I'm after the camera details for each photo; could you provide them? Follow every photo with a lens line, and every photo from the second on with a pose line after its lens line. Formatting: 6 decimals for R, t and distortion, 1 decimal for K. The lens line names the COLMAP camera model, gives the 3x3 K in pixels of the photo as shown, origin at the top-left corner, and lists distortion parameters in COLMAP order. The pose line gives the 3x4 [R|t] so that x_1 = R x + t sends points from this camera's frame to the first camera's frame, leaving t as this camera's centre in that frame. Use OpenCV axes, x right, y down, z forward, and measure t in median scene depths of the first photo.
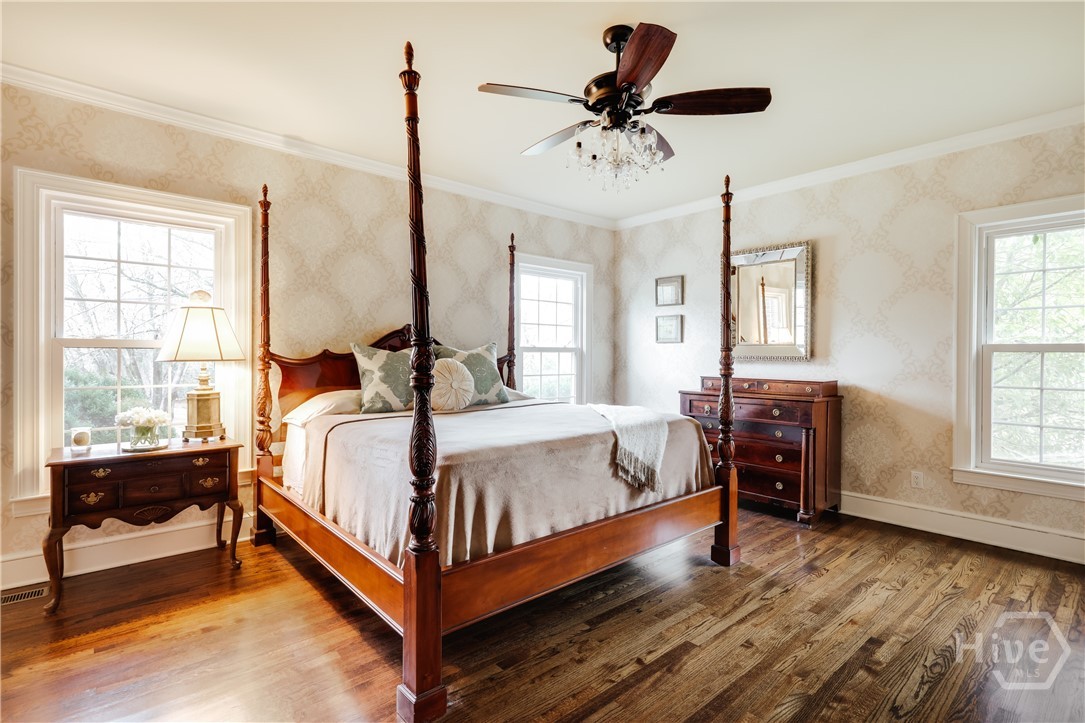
lens RADIAL K [[518.4, 0, 542.5], [0, 518.4, 359.6], [0, 0, 1]] dist [-0.010408, 0.000199]
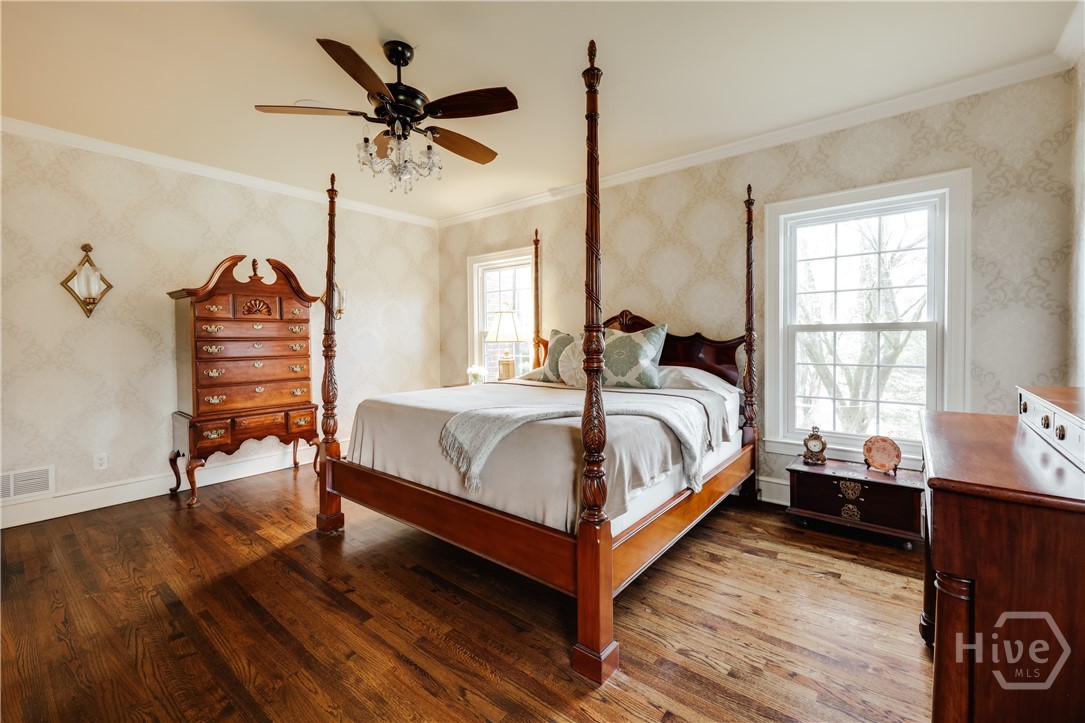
lens RADIAL K [[452.4, 0, 548.0], [0, 452.4, 347.3], [0, 0, 1]] dist [0.010397, 0.000073]
pose [[0.174726, 0.024321, -0.984317, 0.889519], [0.007743, 0.999630, 0.026074, -0.019203], [0.984587, -0.012177, 0.174473, 0.855610]]
